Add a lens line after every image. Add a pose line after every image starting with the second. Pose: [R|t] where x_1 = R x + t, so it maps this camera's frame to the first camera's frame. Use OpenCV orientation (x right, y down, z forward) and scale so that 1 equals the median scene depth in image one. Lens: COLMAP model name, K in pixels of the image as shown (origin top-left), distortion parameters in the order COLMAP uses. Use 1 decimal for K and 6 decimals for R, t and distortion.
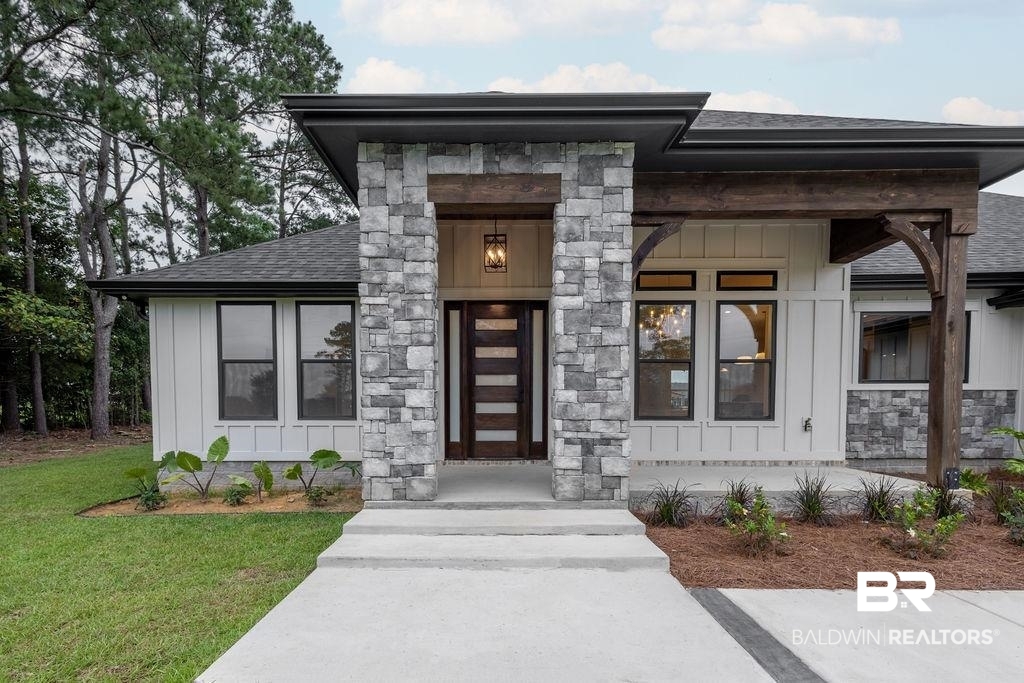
lens RADIAL K [[493.0, 0, 496.7], [0, 493.0, 426.4], [0, 0, 1]] dist [0.010071, -0.000351]
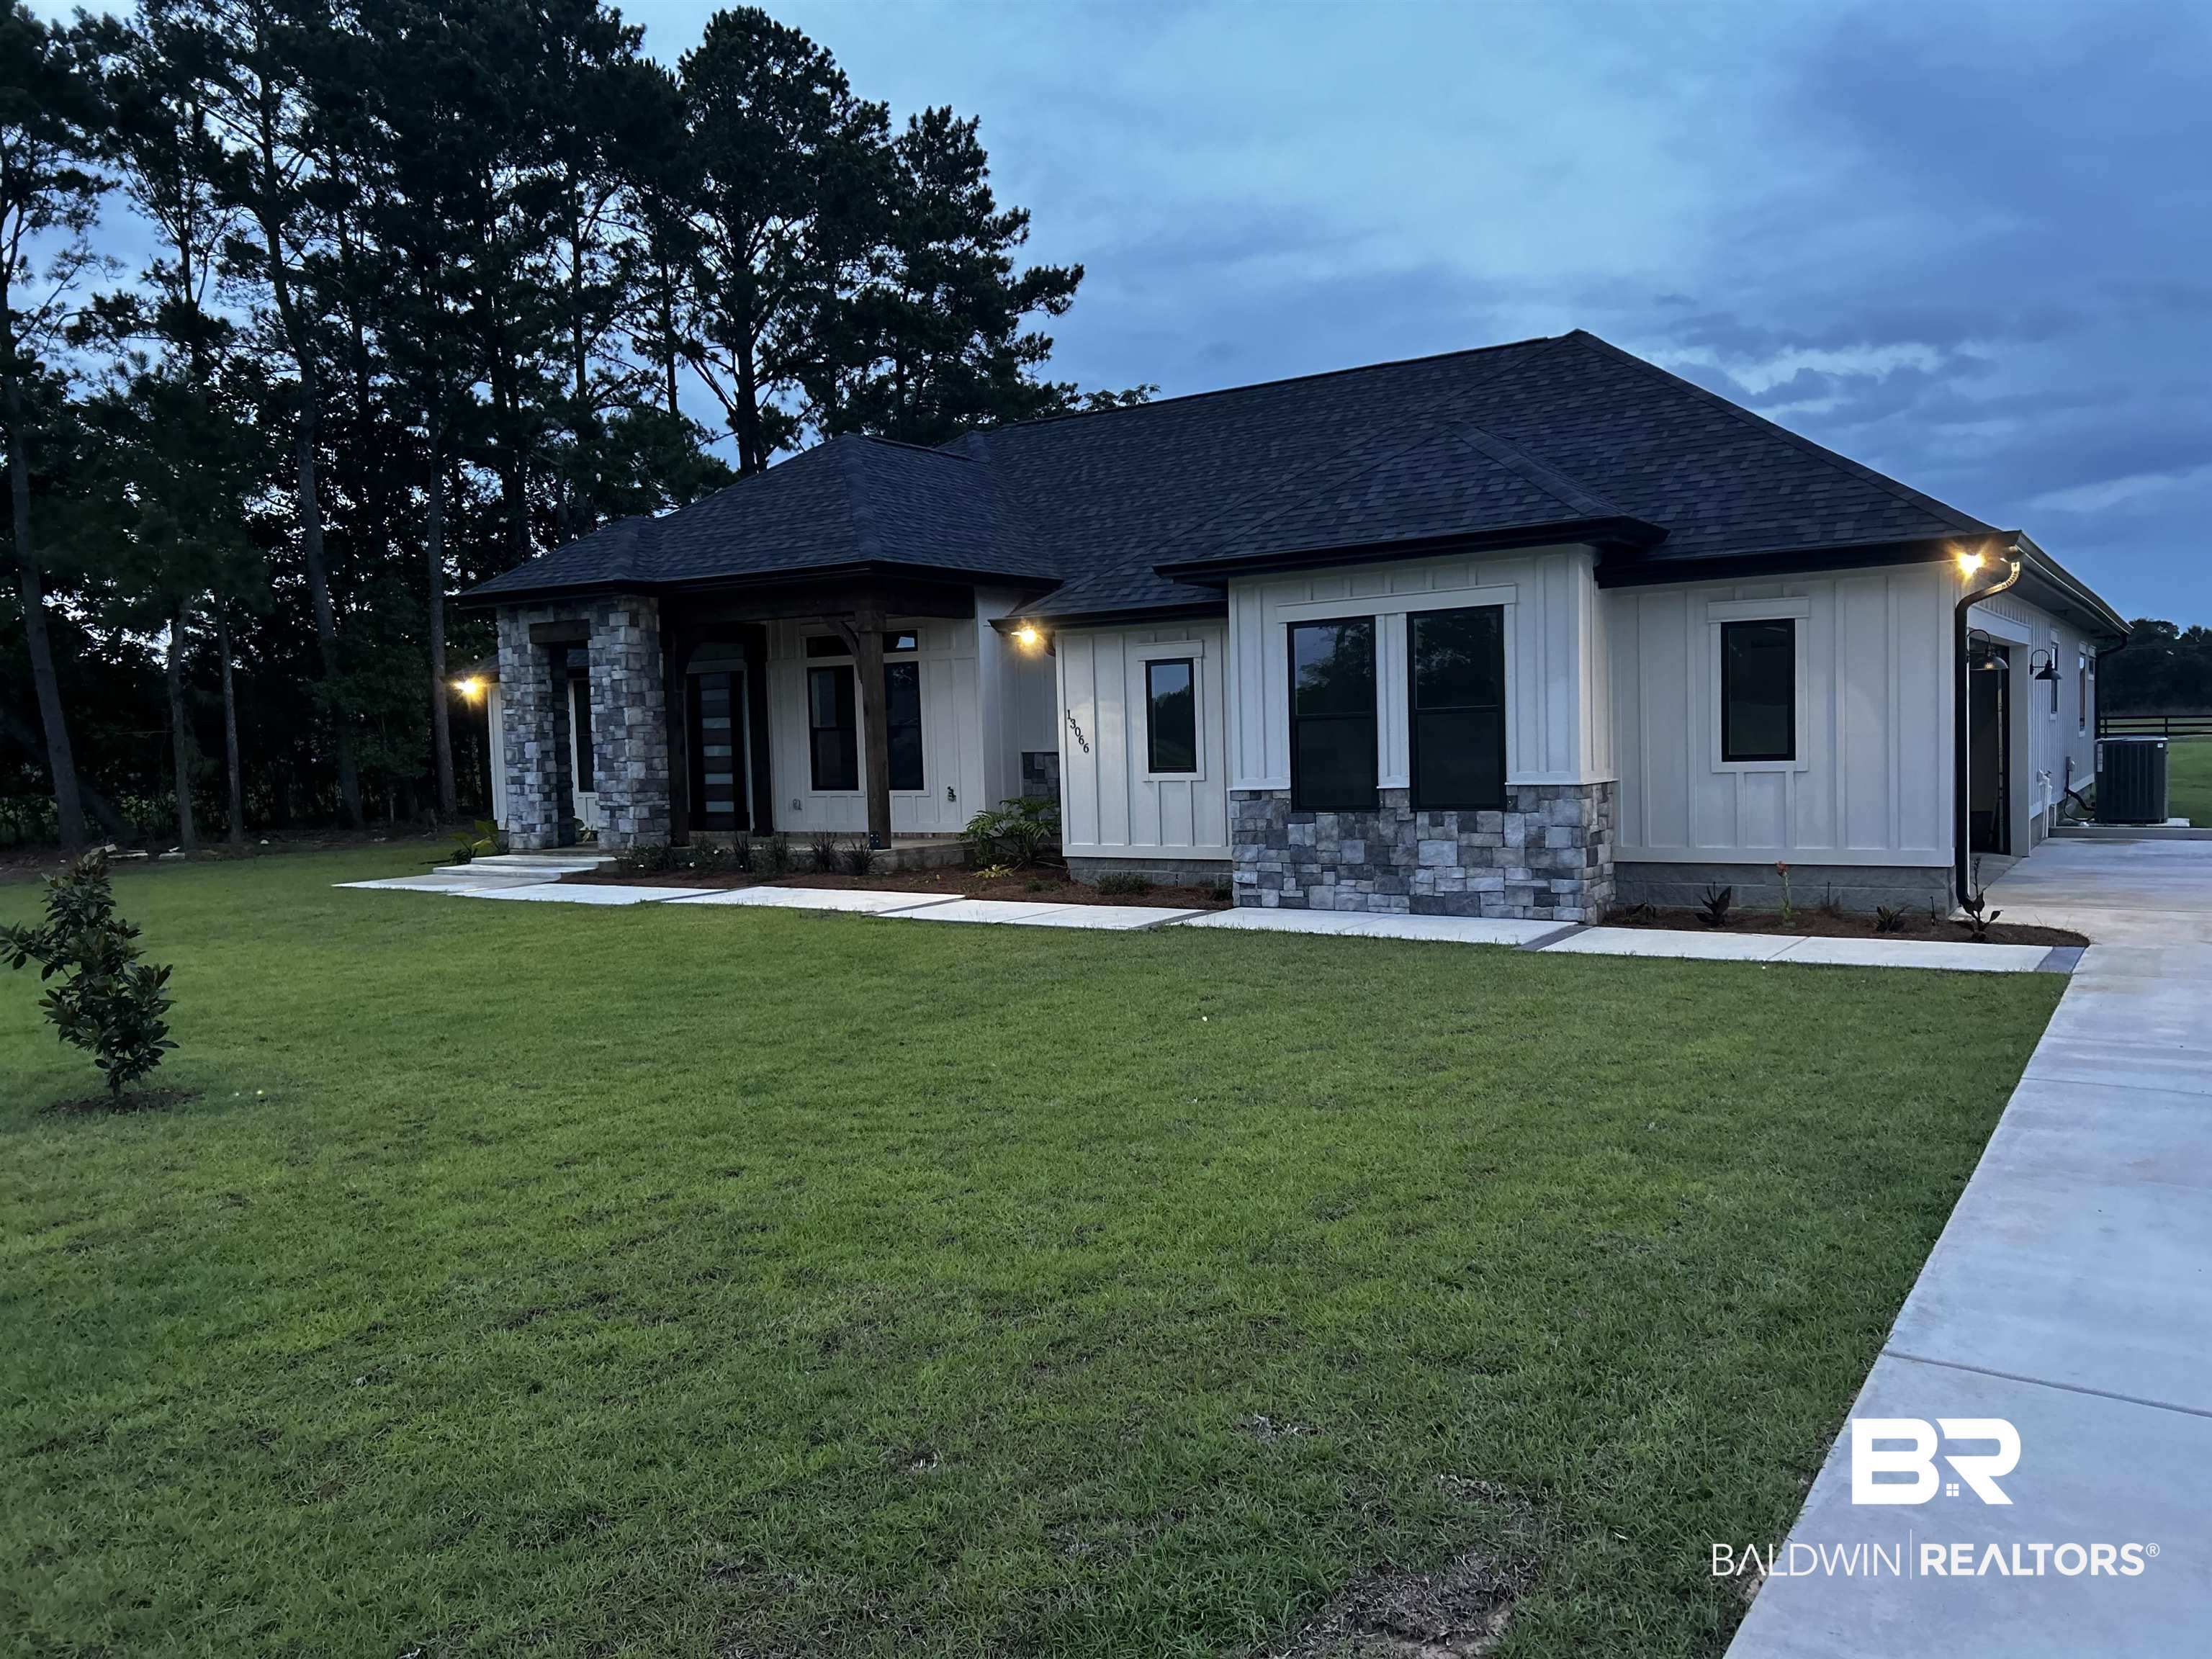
lens RADIAL K [[1672.9, 0, 1102.5], [0, 1672.9, 839.4], [0, 0, 1]] dist [0.055866, -0.030742]
pose [[0.843249, 0.008196, -0.537461, 3.831372], [0.004282, 0.999750, 0.021965, 0.020534], [0.537506, -0.020823, 0.843003, -2.215217]]
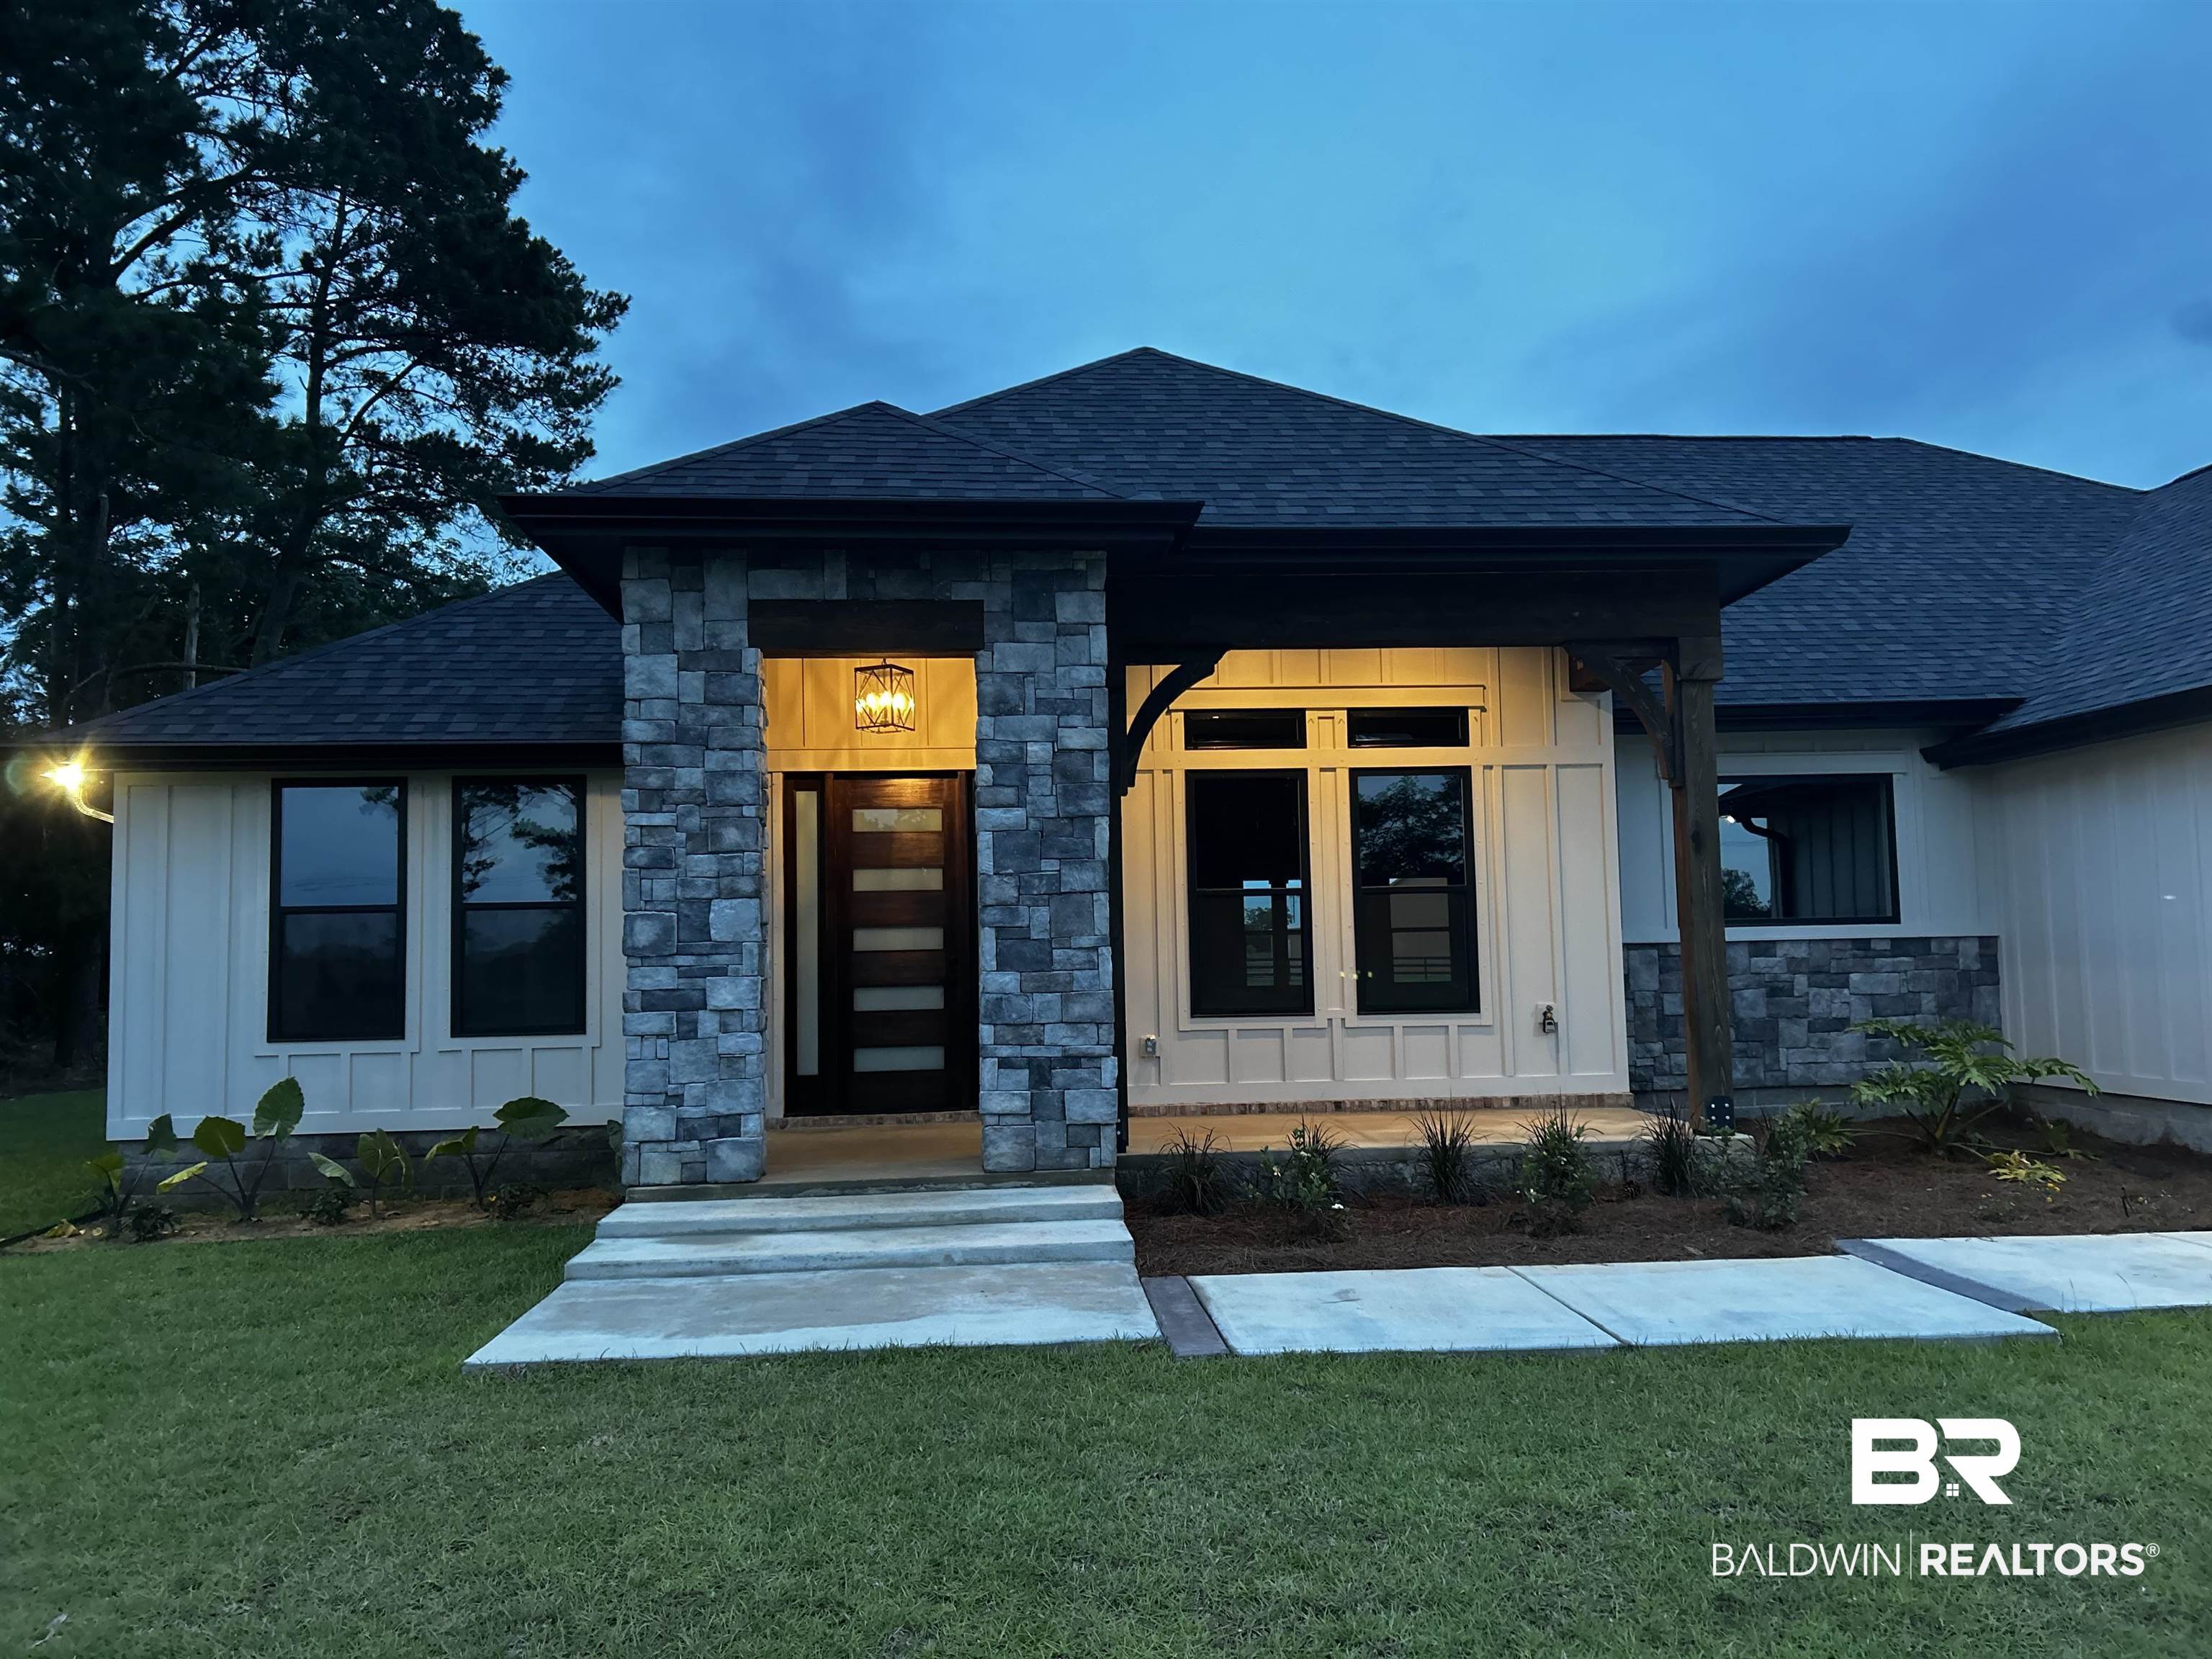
lens RADIAL K [[1672.9, 0, 1142.5], [0, 1672.9, 847.9], [0, 0, 1]] dist [0.055866, -0.030742]
pose [[0.995382, -0.015001, 0.094814, 0.121434], [0.025293, 0.993796, -0.108306, -0.003523], [-0.092601, 0.110204, 0.989586, -0.902852]]
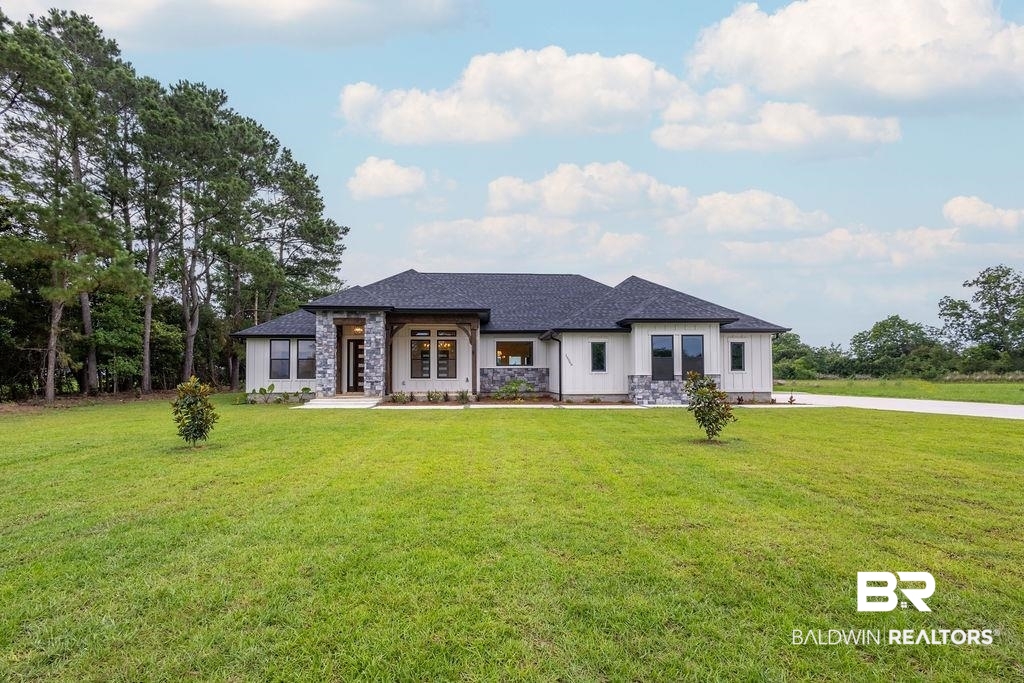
lens RADIAL K [[493.0, 0, 516.4], [0, 493.0, 362.6], [0, 0, 1]] dist [0.010071, -0.000351]
pose [[0.997512, -0.001794, 0.070480, 1.071513], [0.007025, 0.997230, -0.074053, 0.179591], [-0.070151, 0.074363, 0.994761, -3.116413]]
